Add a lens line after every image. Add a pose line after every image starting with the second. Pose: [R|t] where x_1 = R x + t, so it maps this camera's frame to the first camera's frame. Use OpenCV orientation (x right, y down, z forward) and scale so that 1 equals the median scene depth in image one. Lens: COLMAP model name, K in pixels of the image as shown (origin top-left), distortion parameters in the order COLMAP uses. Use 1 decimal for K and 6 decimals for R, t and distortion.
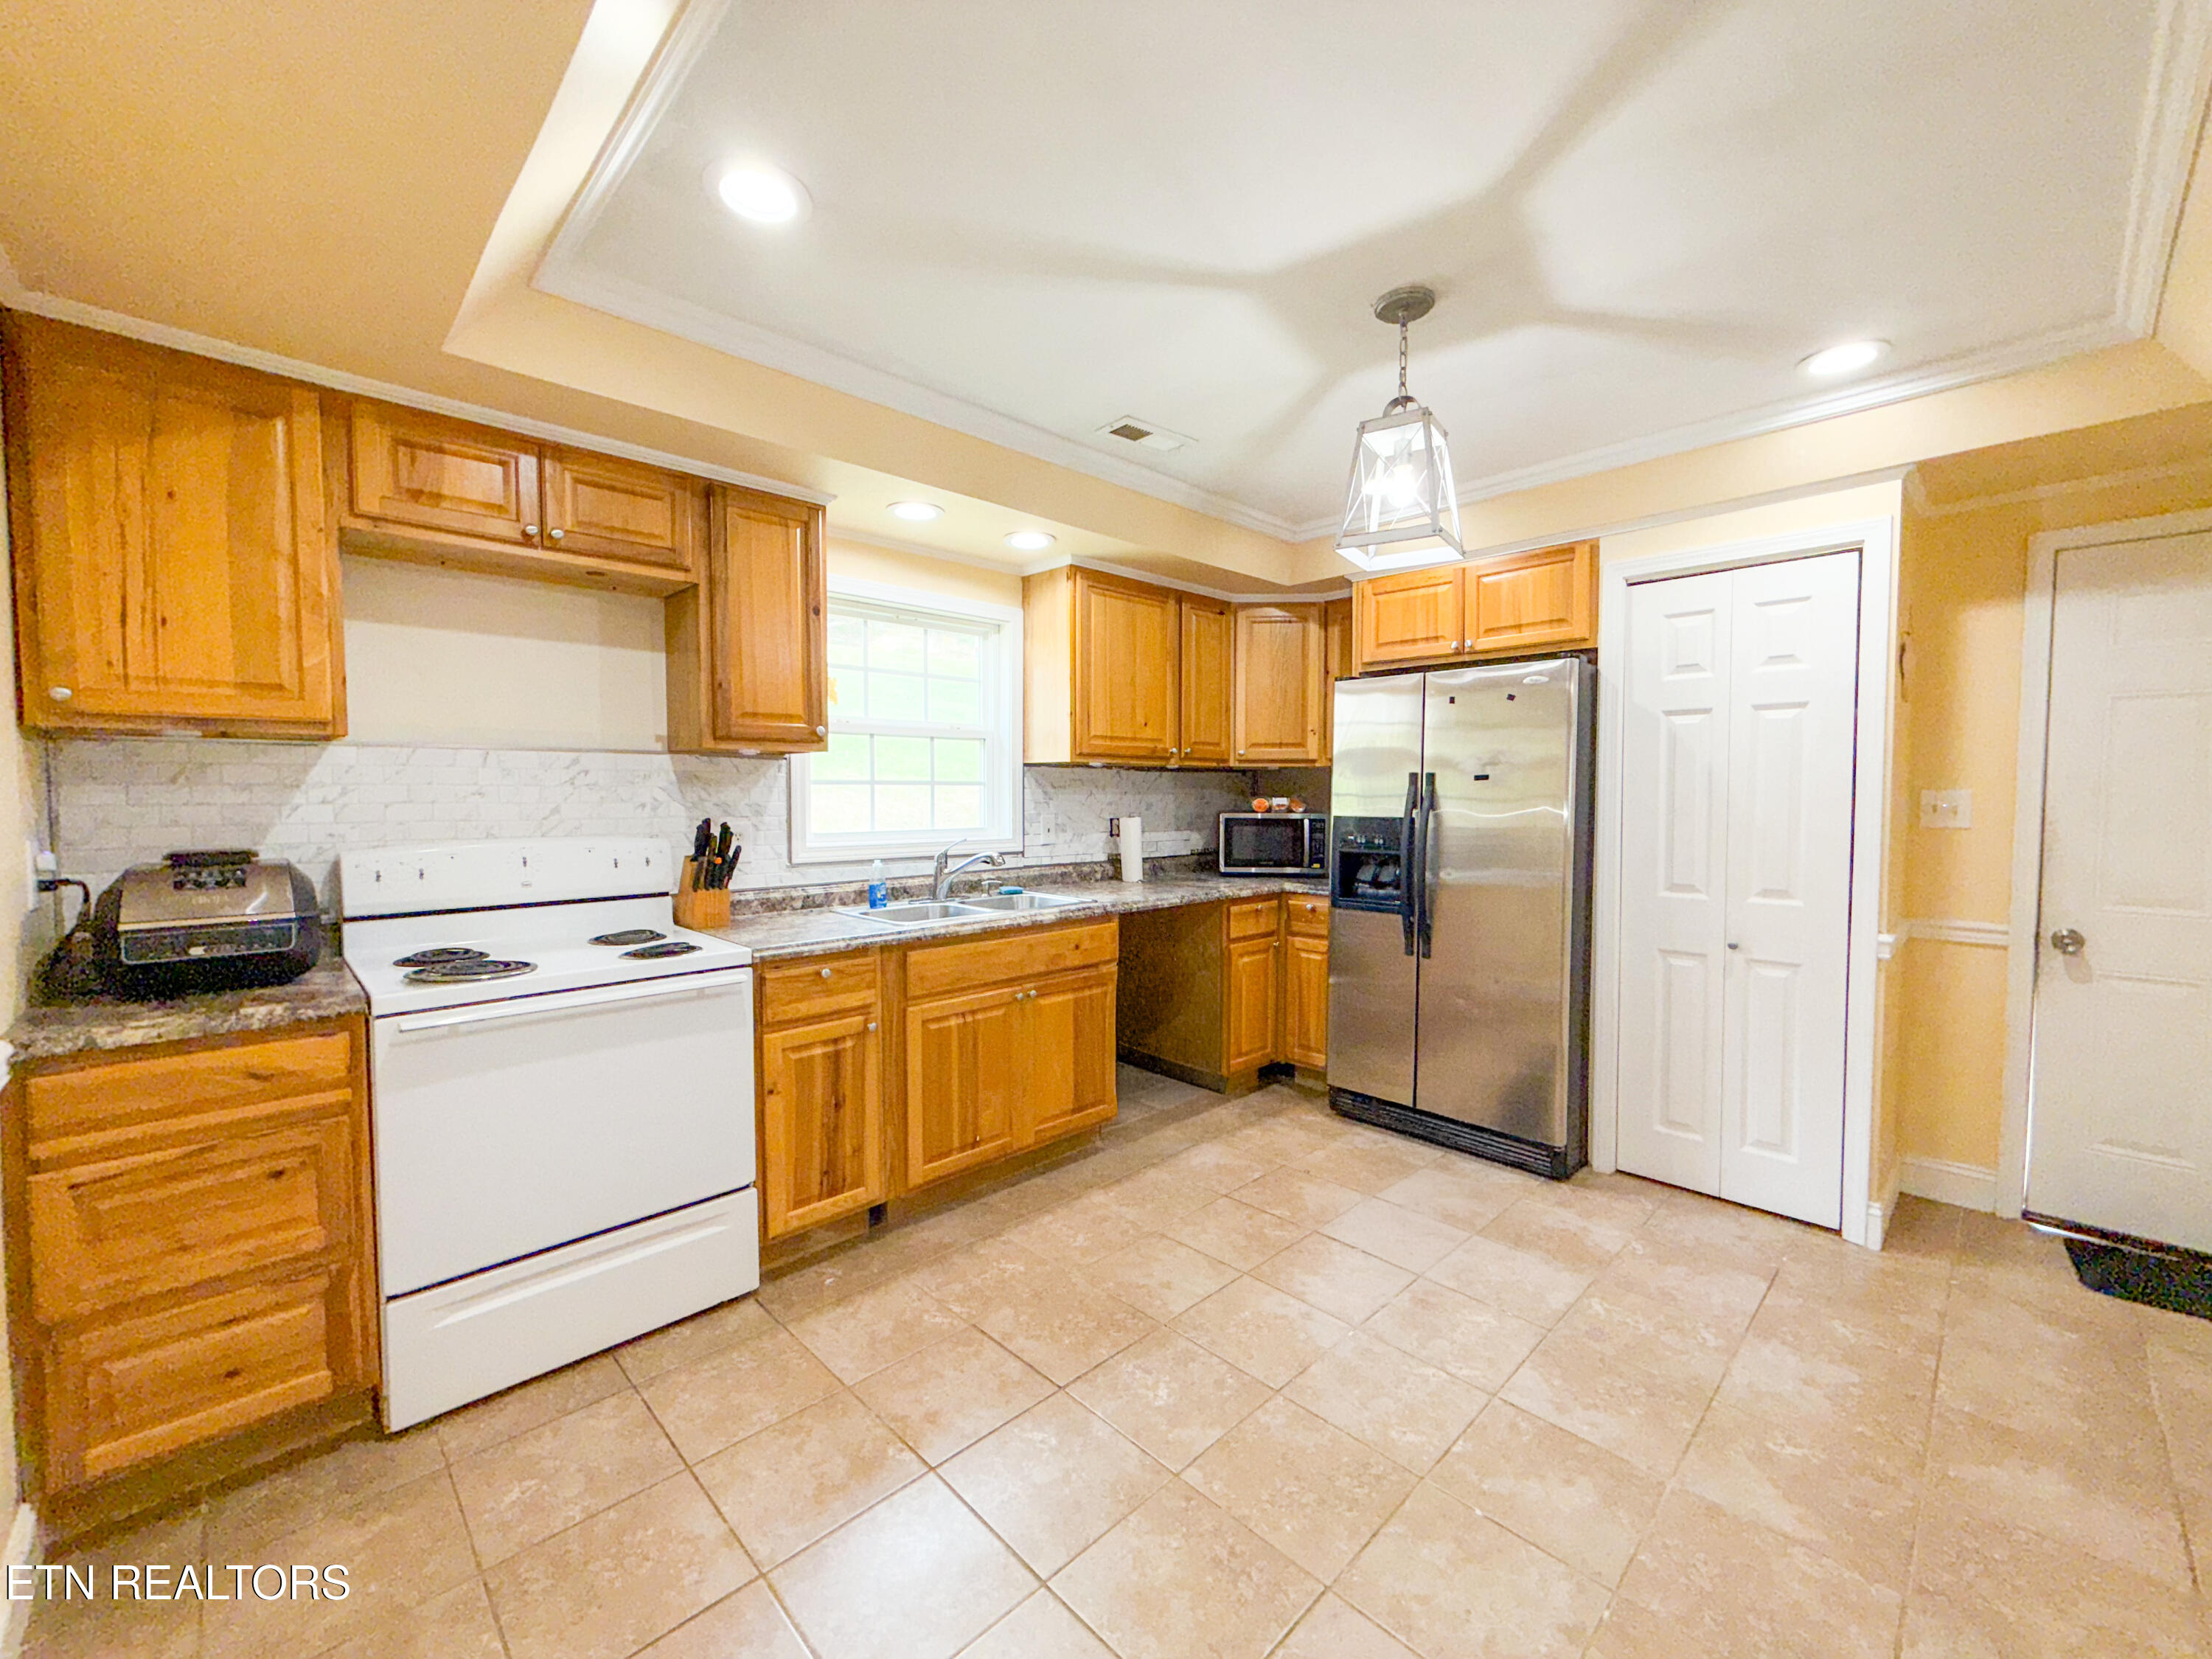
lens RADIAL K [[889.1, 0, 1103.7], [0, 889.1, 826.6], [0, 0, 1]] dist [-0.000608, 0.000246]
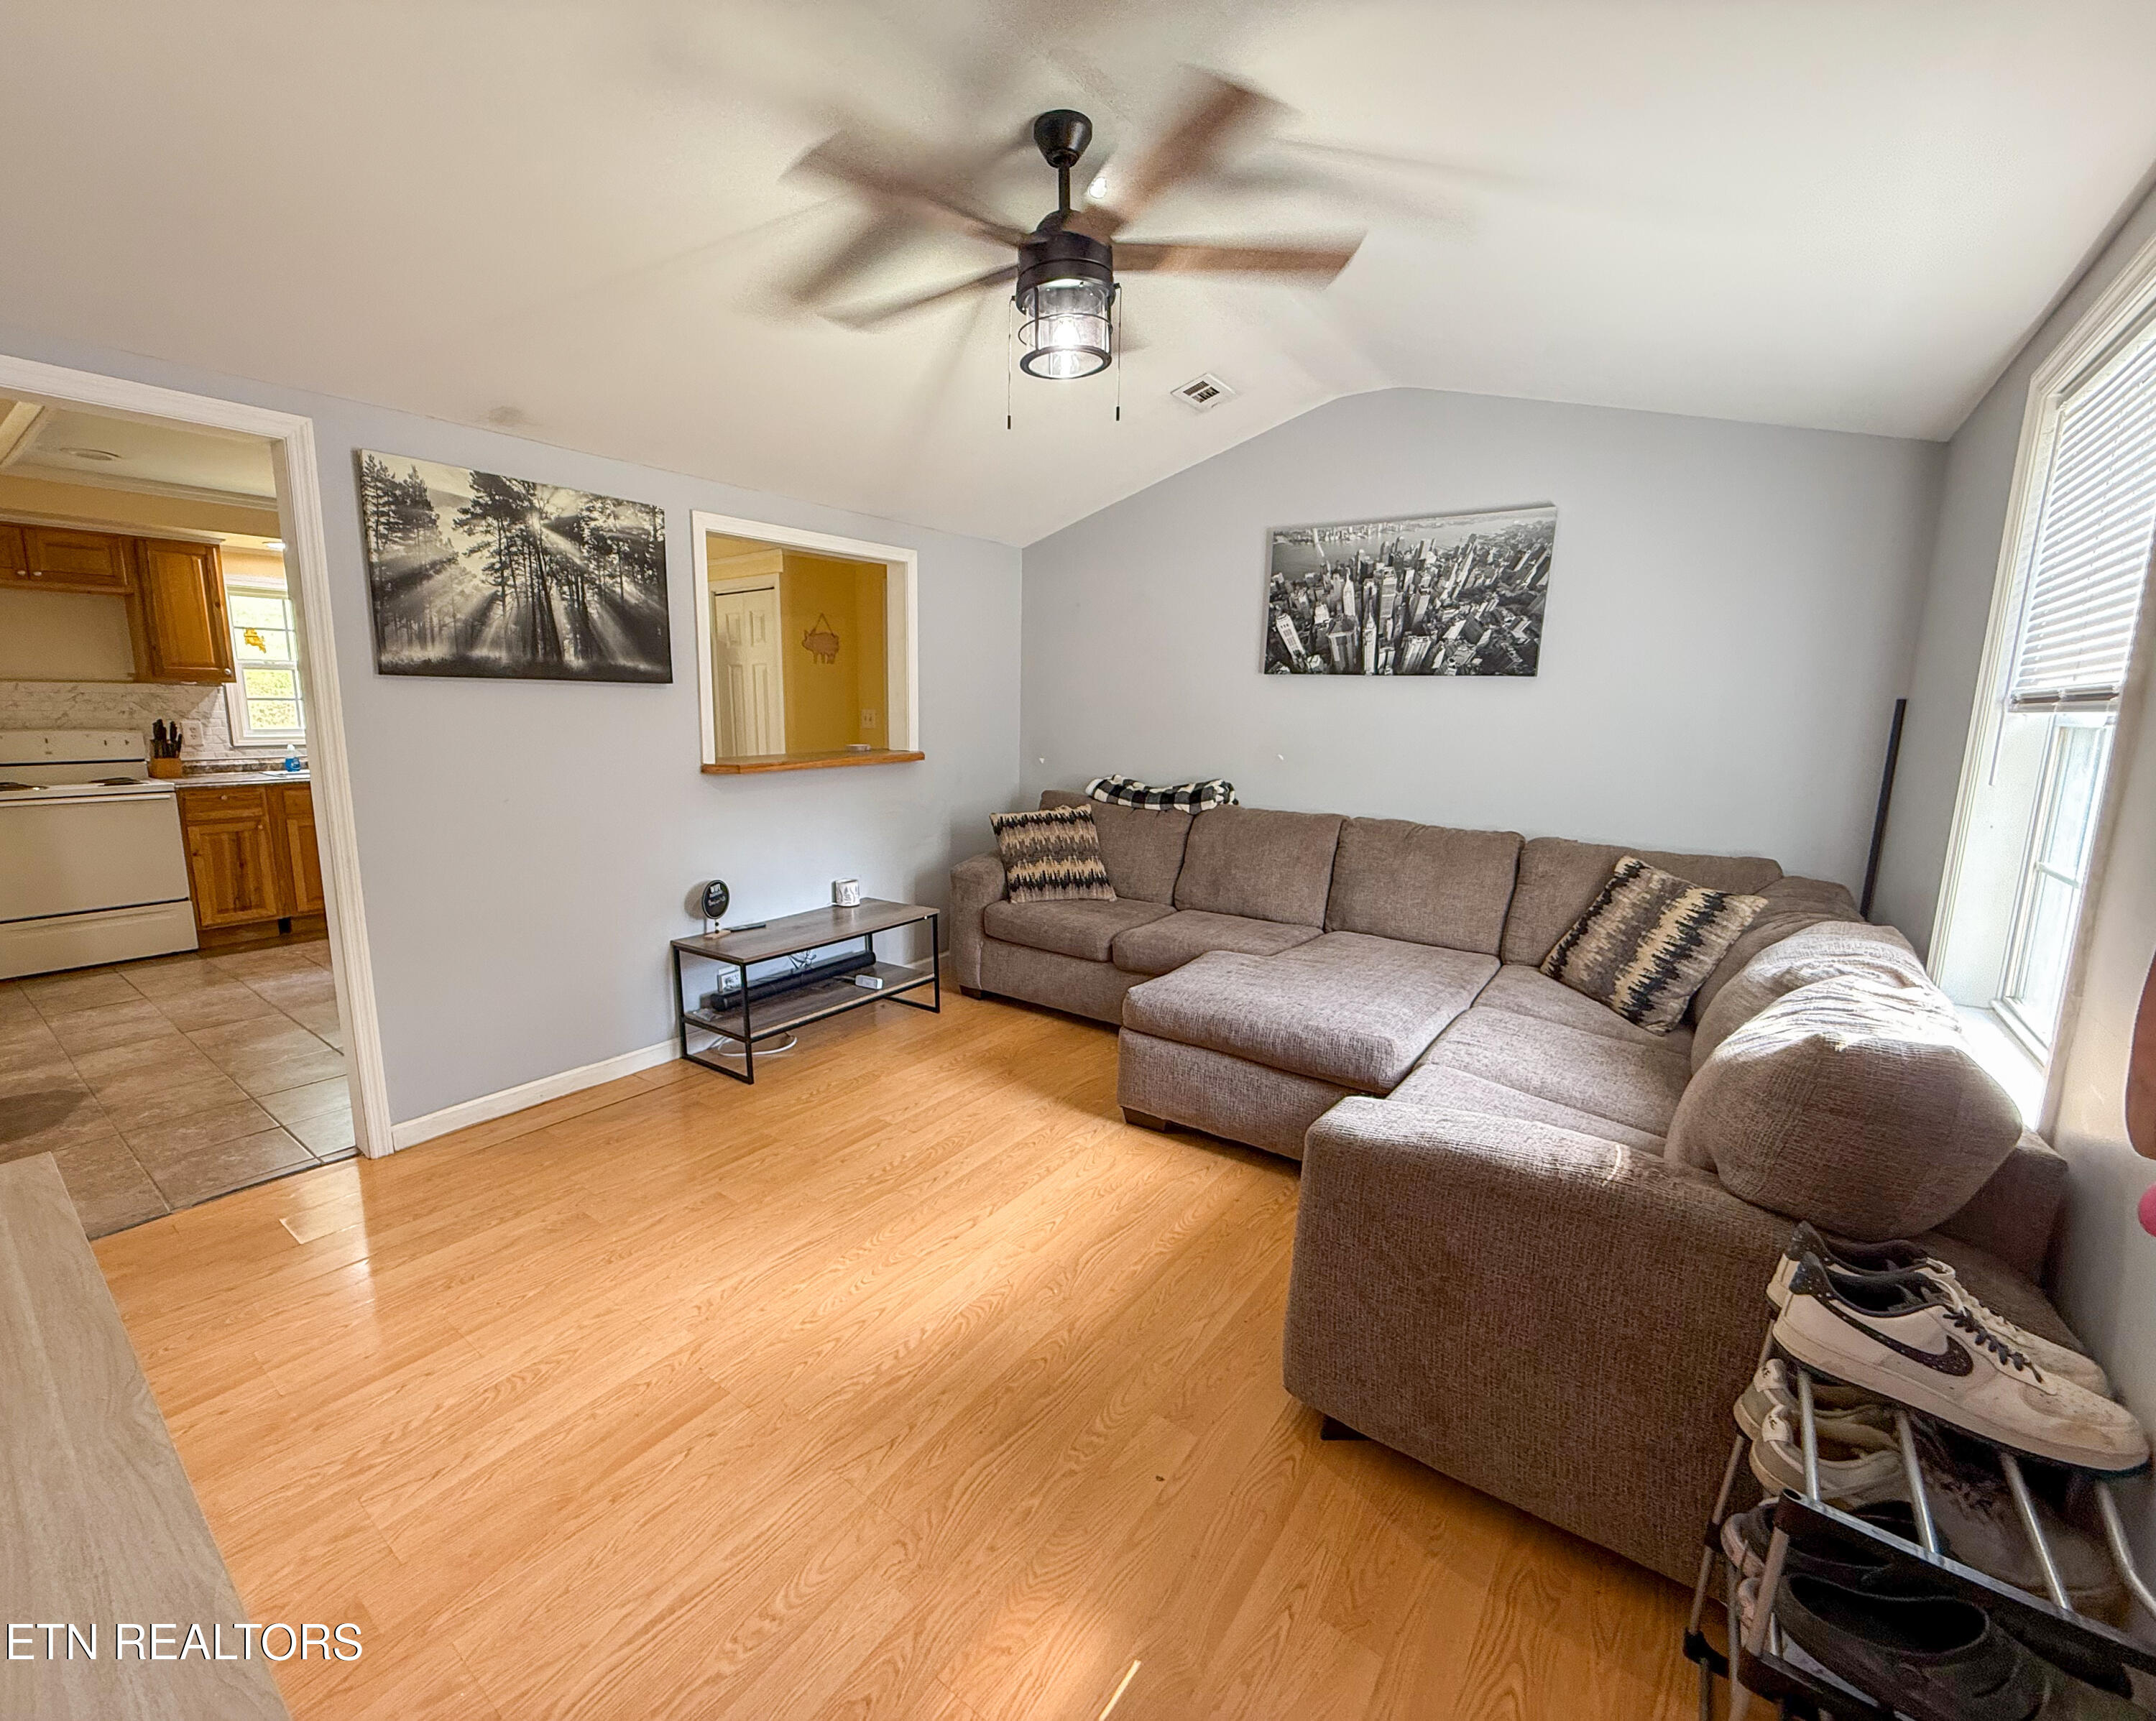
lens RADIAL K [[917.1, 0, 1007.6], [0, 917.1, 861.2], [0, 0, 1]] dist [-0.000515, -0.000170]
pose [[0.991035, -0.013858, 0.132884, 1.112390], [-0.003105, 0.991948, 0.126604, 0.038962], [-0.133569, -0.125882, 0.983012, -1.228600]]
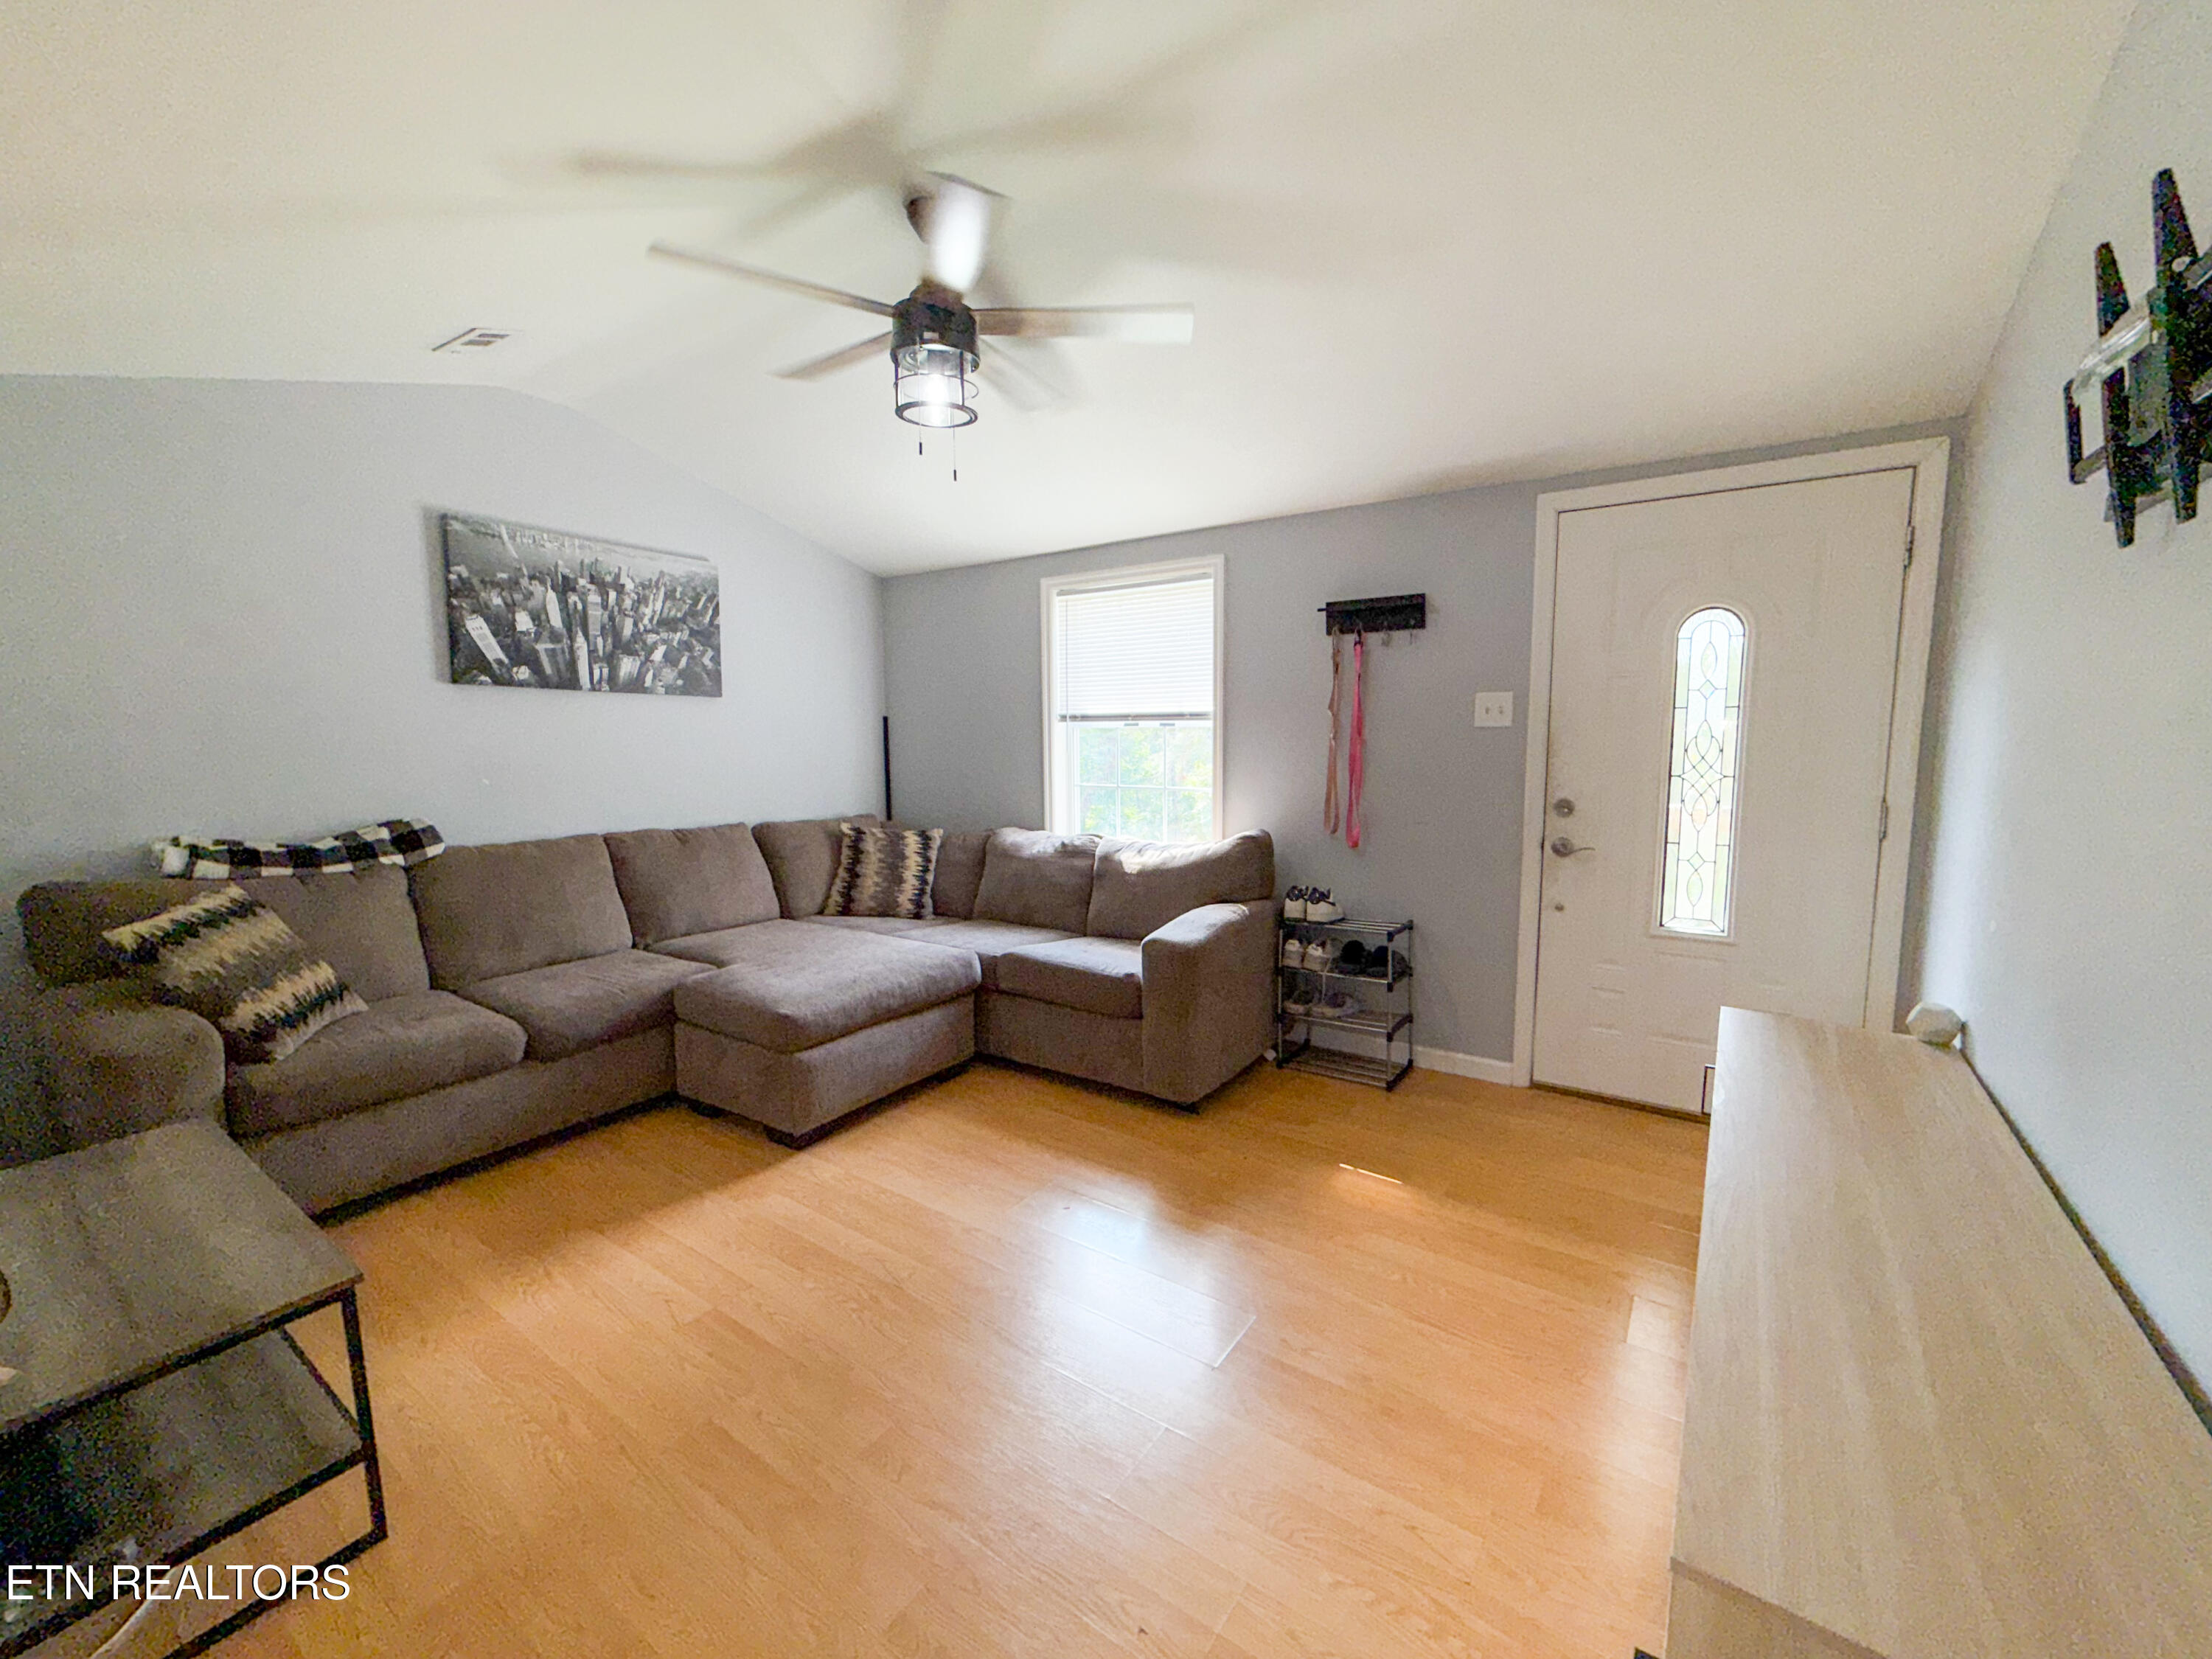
lens RADIAL K [[889.1, 0, 1103.7], [0, 889.1, 826.6], [0, 0, 1]] dist [-0.000608, 0.000246]
pose [[-0.189828, -0.107912, 0.975869, 0.299838], [0.044620, 0.991966, 0.118371, 0.010021], [-0.980803, 0.066014, -0.183488, -0.308938]]
